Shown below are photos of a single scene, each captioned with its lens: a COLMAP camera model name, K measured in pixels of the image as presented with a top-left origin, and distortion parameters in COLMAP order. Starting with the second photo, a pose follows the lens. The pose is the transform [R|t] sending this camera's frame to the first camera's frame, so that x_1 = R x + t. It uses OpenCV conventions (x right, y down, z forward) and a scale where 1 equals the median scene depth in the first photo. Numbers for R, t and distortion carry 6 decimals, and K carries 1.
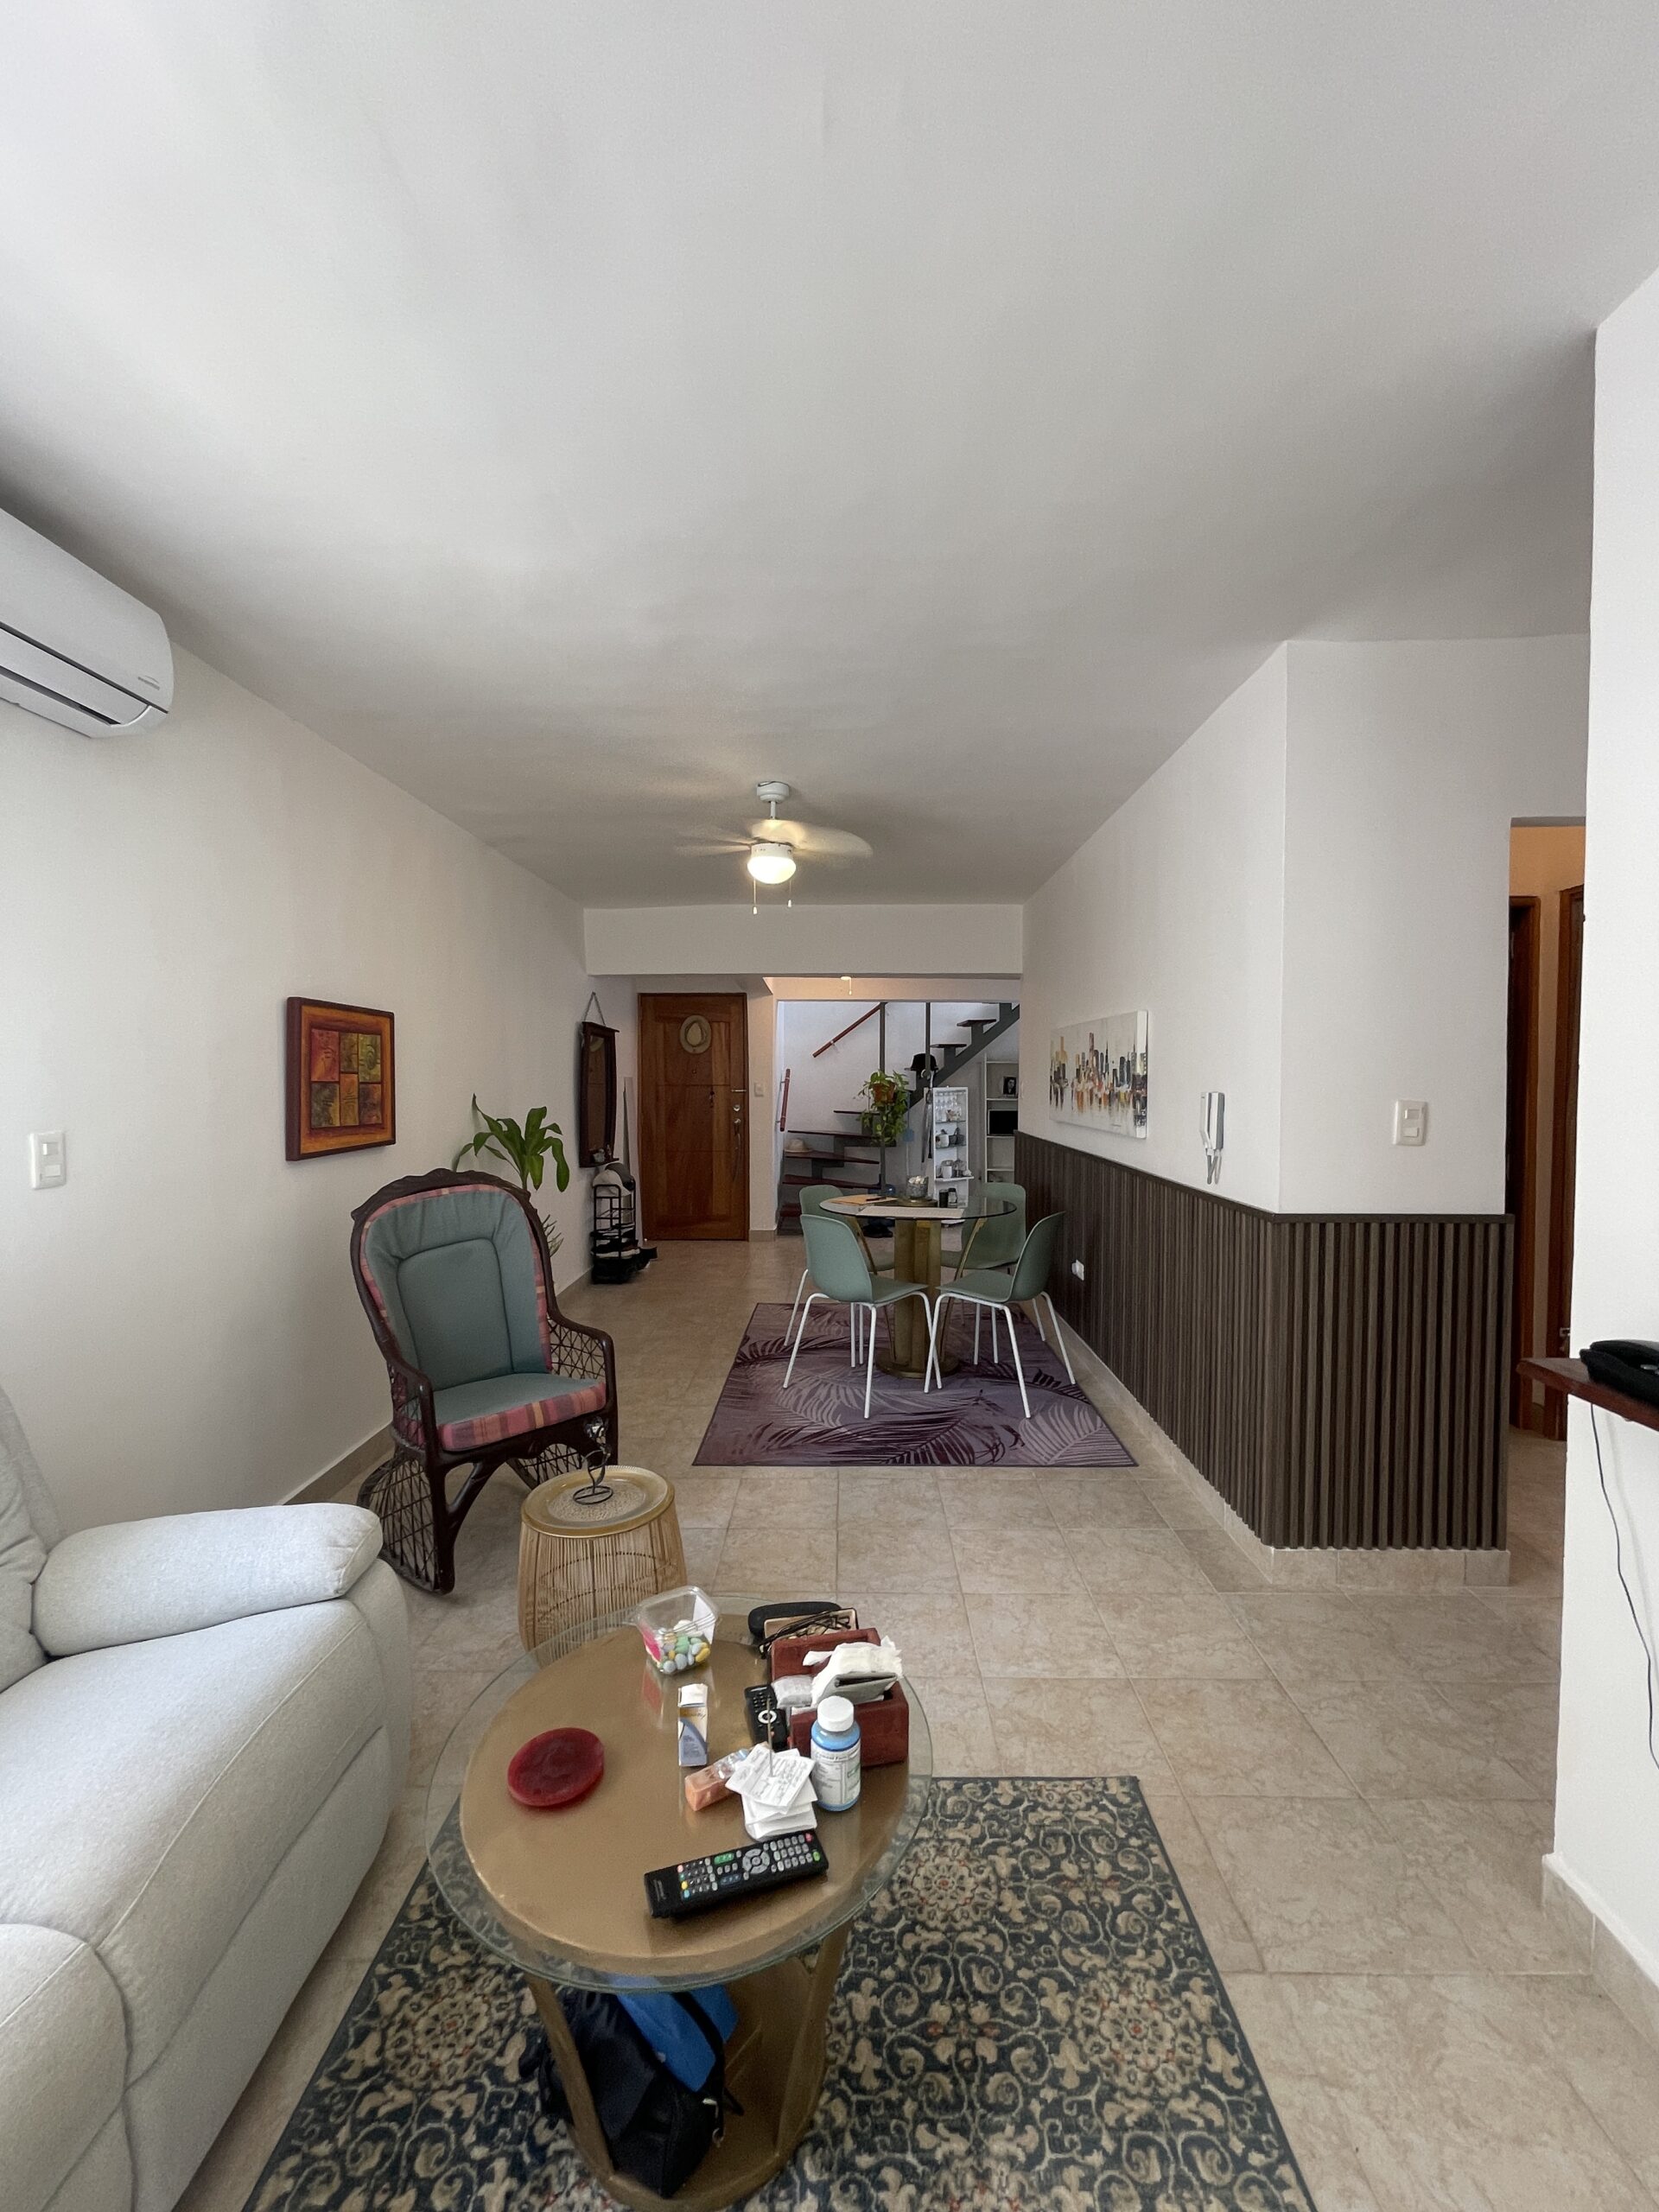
lens RADIAL K [[888.1, 0, 832.6], [0, 888.1, 1102.6], [0, 0, 1]] dist [-0.003421, -0.000219]
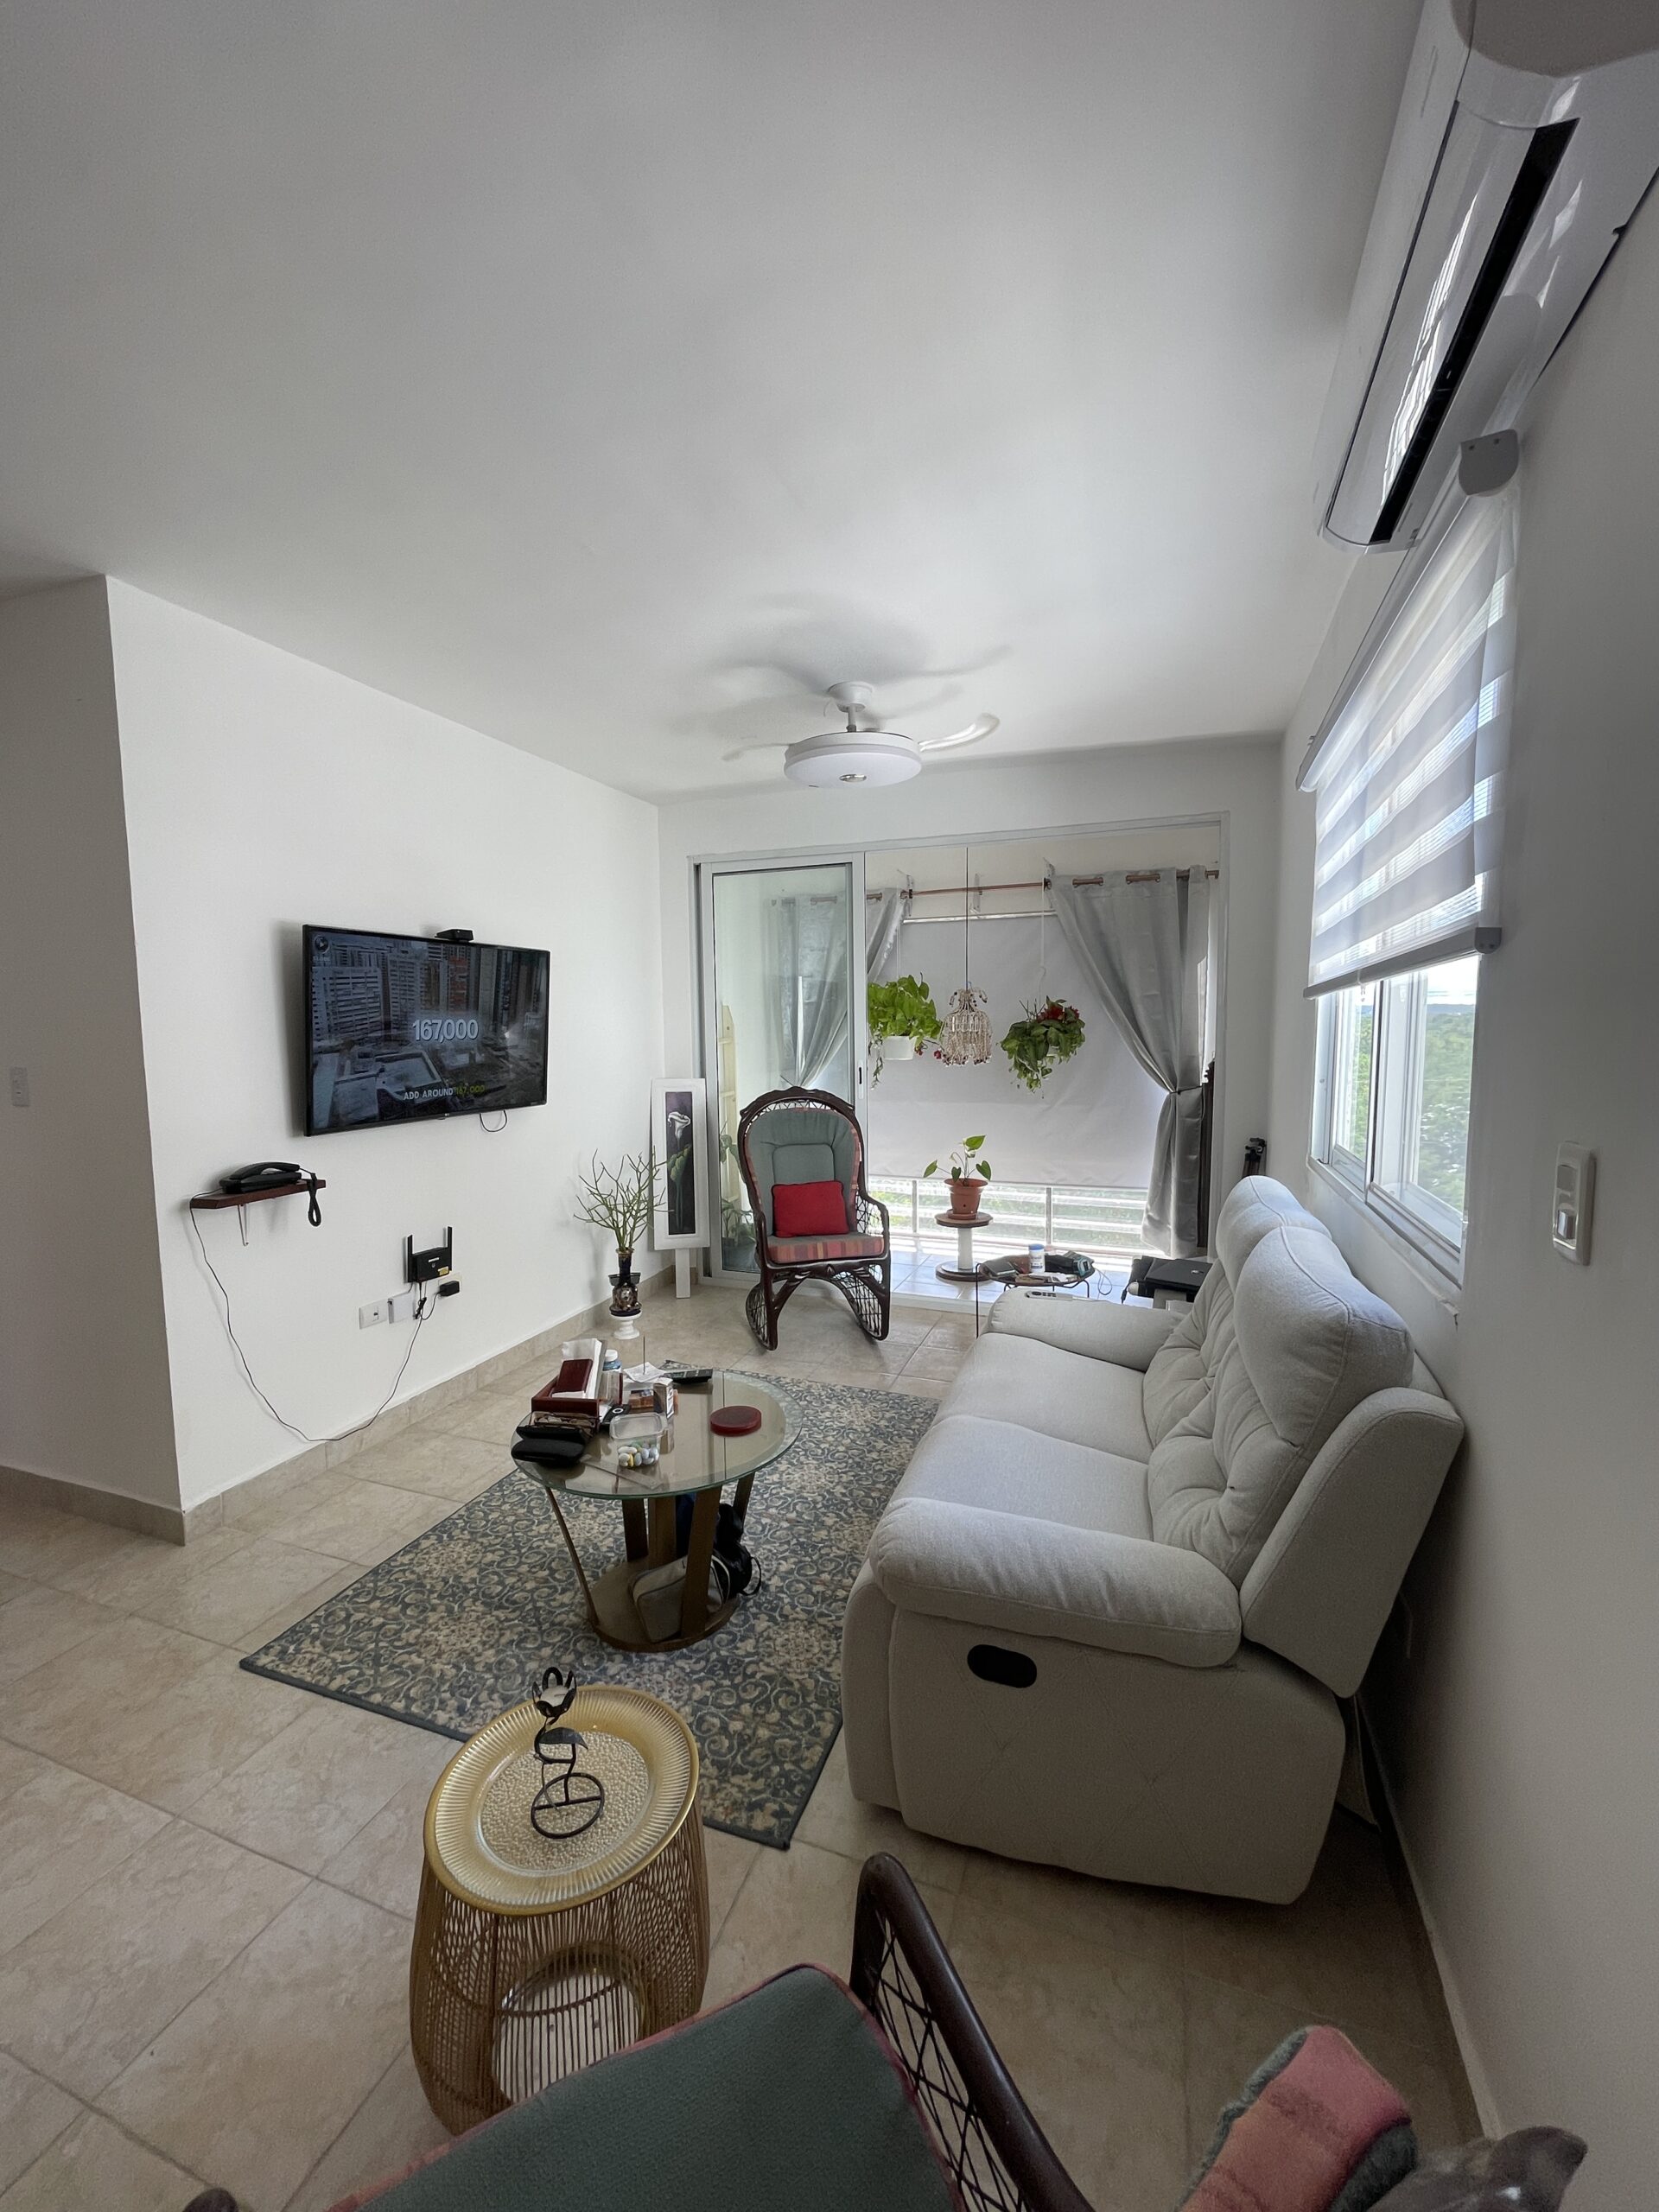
lens RADIAL K [[888.1, 0, 835.9], [0, 888.1, 1109.5], [0, 0, 1]] dist [-0.003421, -0.000219]
pose [[-0.944481, -0.021094, 0.327889, -0.376686], [0.021026, 0.992011, 0.124385, -0.030522], [-0.327893, 0.124374, -0.936492, 0.887106]]
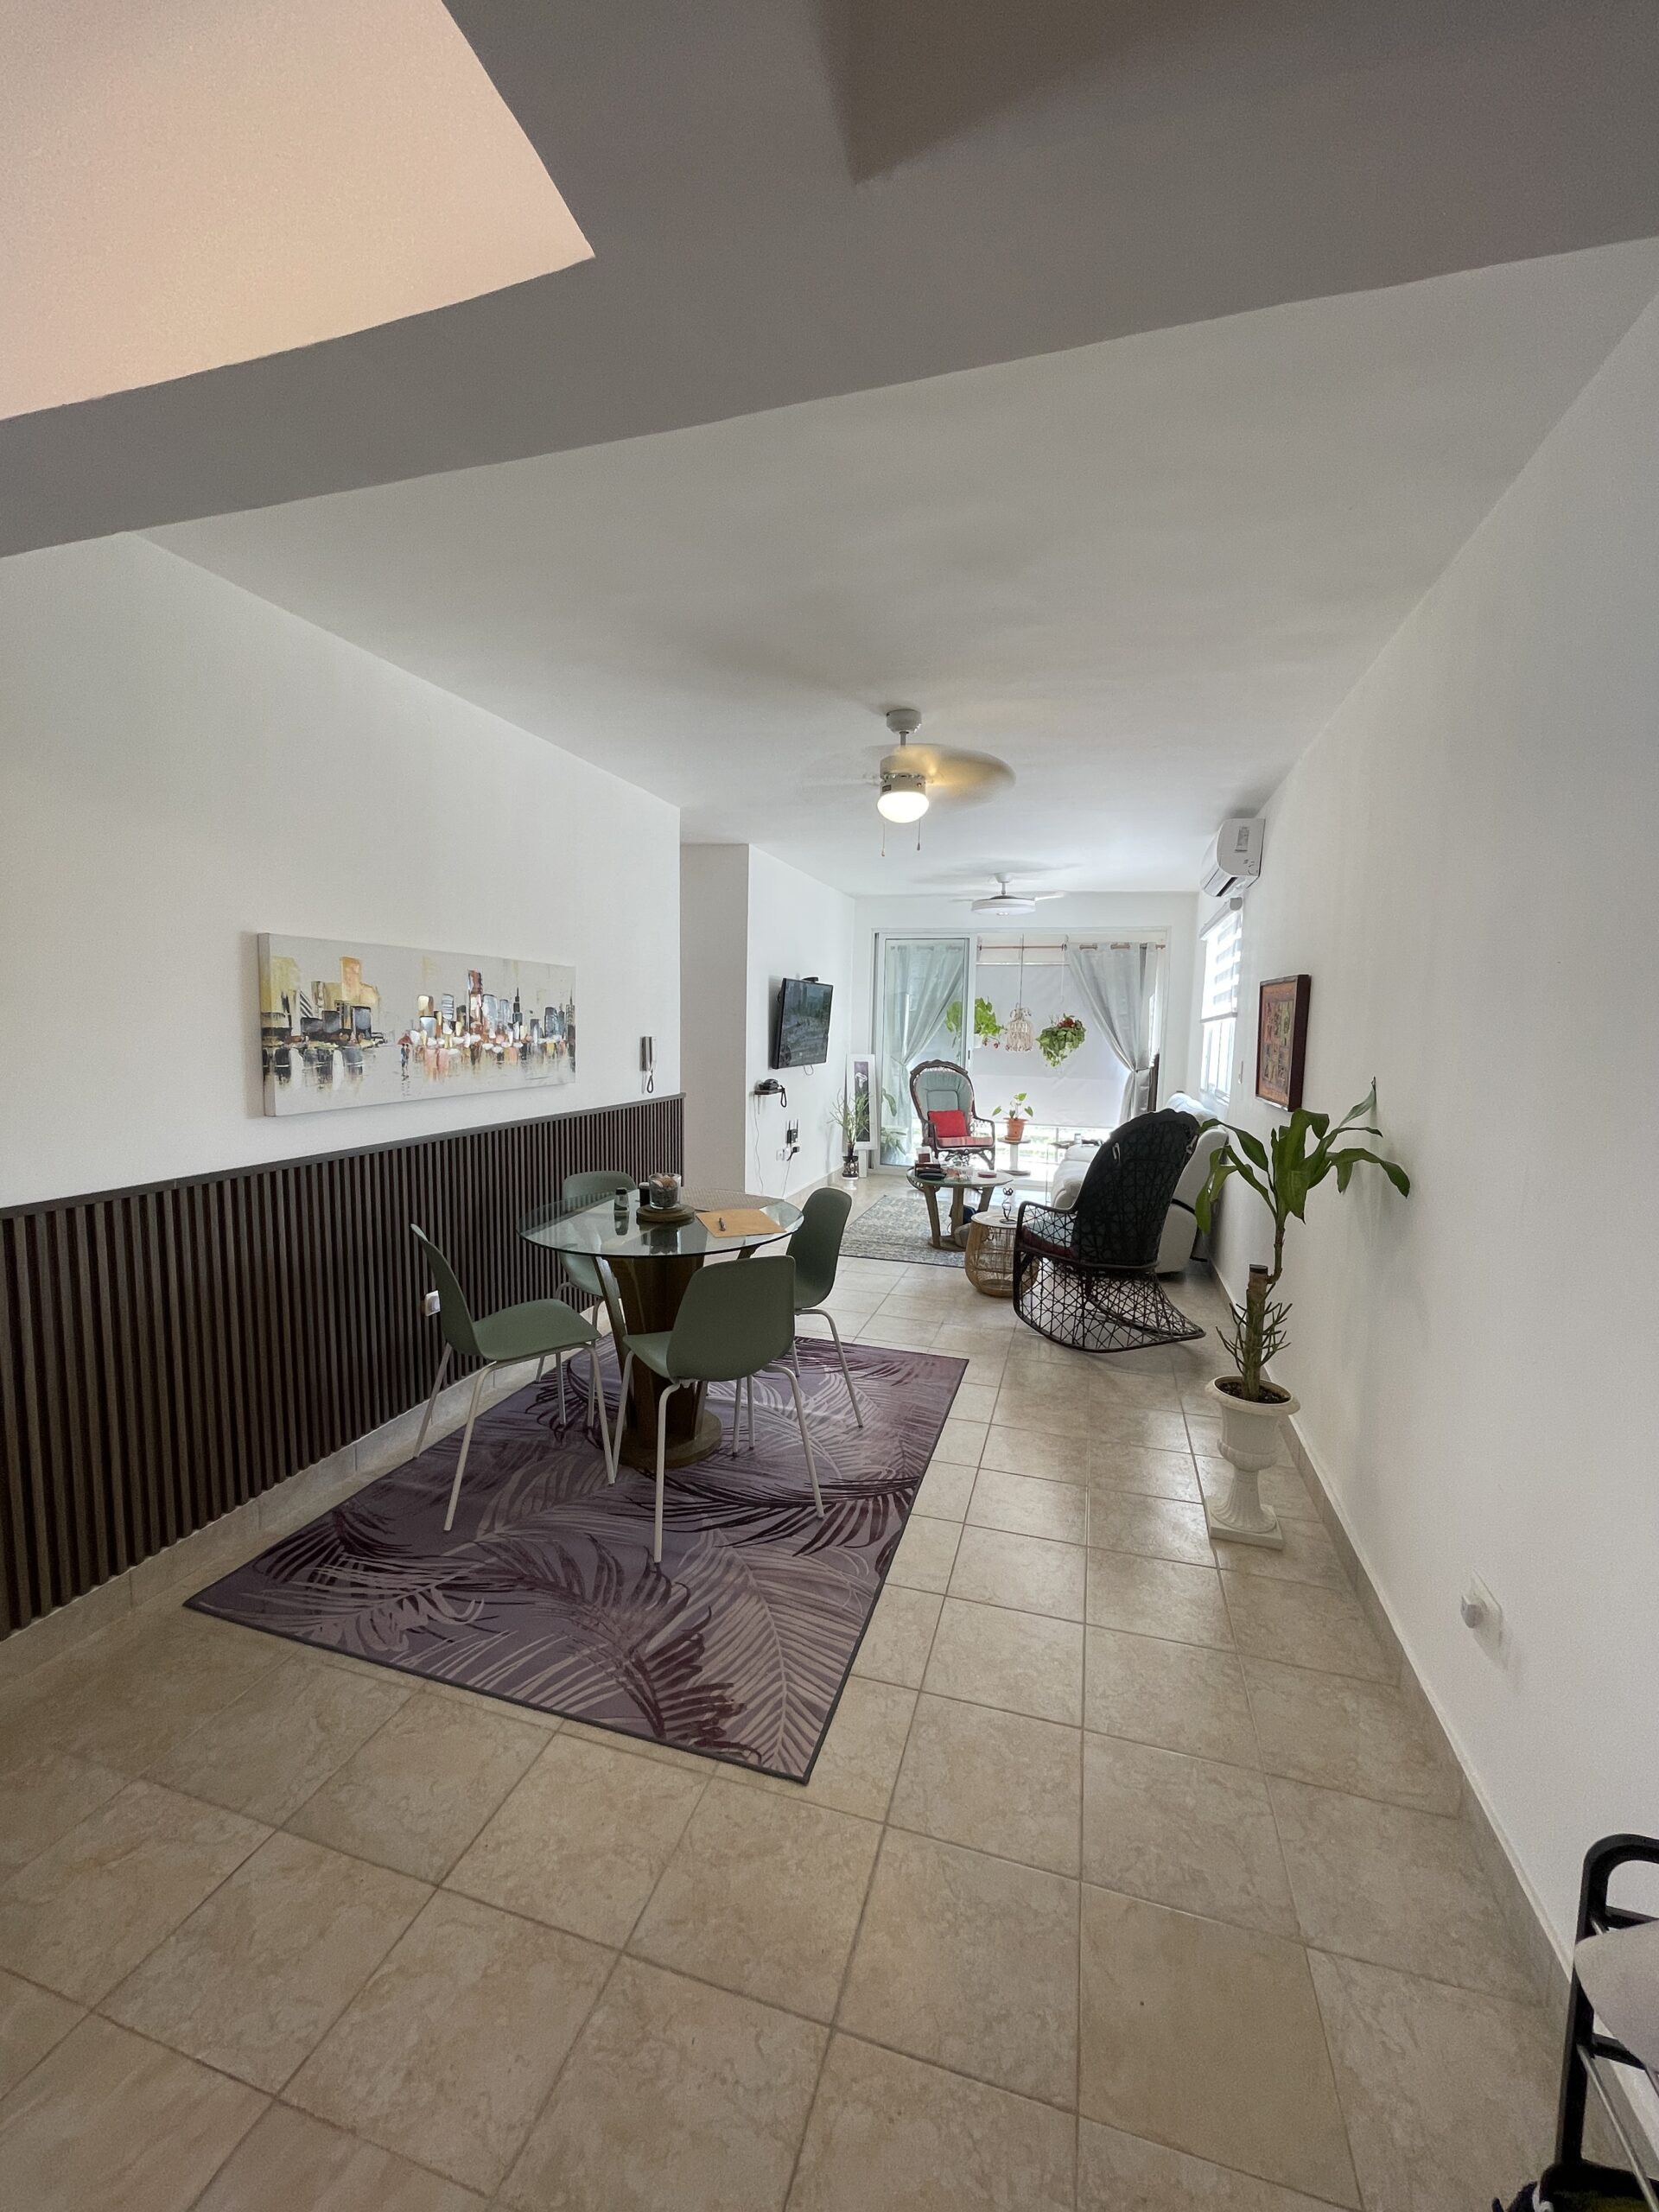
lens RADIAL K [[888.1, 0, 821.1], [0, 888.1, 1110.1], [0, 0, 1]] dist [-0.003421, -0.000219]
pose [[-0.960054, -0.047754, 0.275711, -0.264926], [-0.012067, 0.991479, 0.129708, -0.073492], [-0.279556, 0.121199, -0.952449, 2.033478]]
